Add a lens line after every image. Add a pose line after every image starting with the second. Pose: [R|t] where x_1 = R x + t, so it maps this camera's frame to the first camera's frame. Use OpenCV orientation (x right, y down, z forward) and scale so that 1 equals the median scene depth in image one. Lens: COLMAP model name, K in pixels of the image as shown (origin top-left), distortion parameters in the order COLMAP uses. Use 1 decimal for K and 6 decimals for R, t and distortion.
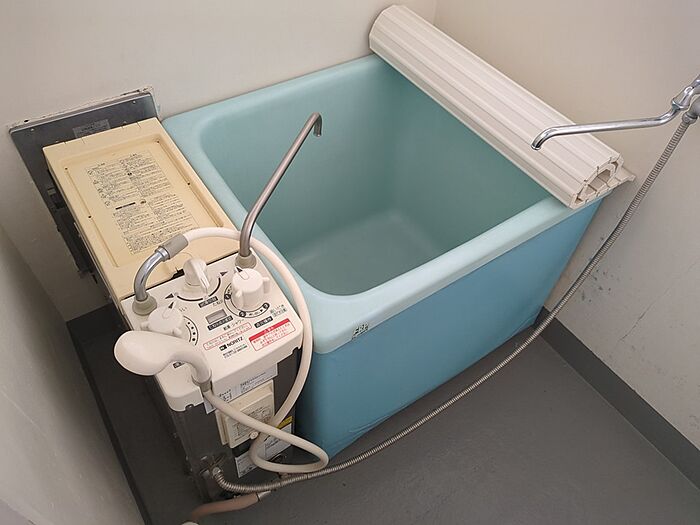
lens RADIAL K [[522.3, 0, 356.6], [0, 522.3, 256.8], [0, 0, 1]] dist [0.038690, -0.034537]
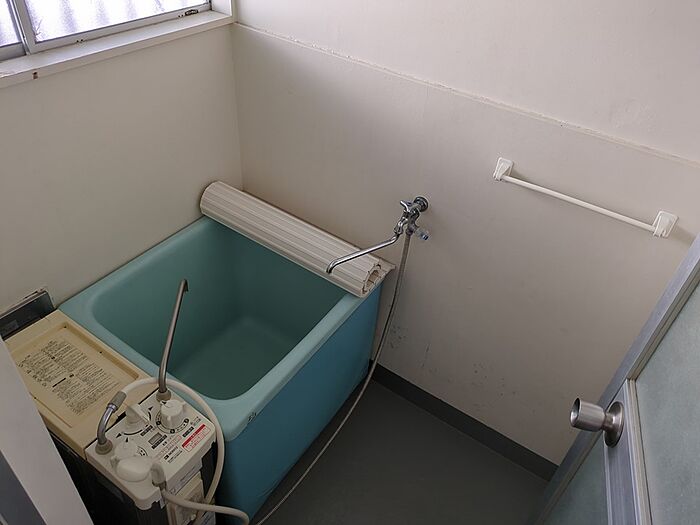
lens RADIAL K [[522.3, 0, 347.4], [0, 522.3, 252.4], [0, 0, 1]] dist [0.038690, -0.034537]
pose [[0.928422, -0.225648, 0.295155, -0.070177], [0.266527, 0.957983, -0.105986, -0.074697], [-0.258838, 0.177066, 0.949553, -0.551076]]
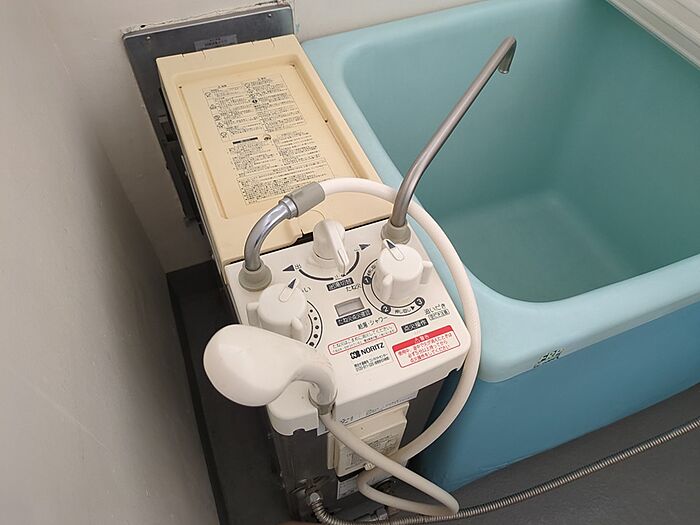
lens RADIAL K [[522.3, 0, 354.6], [0, 522.3, 256.9], [0, 0, 1]] dist [0.038690, -0.034537]
pose [[0.974169, 0.137948, -0.178790, -0.123400], [-0.129756, 0.989918, 0.056790, 0.006496], [0.184822, -0.032124, 0.982247, 0.271802]]
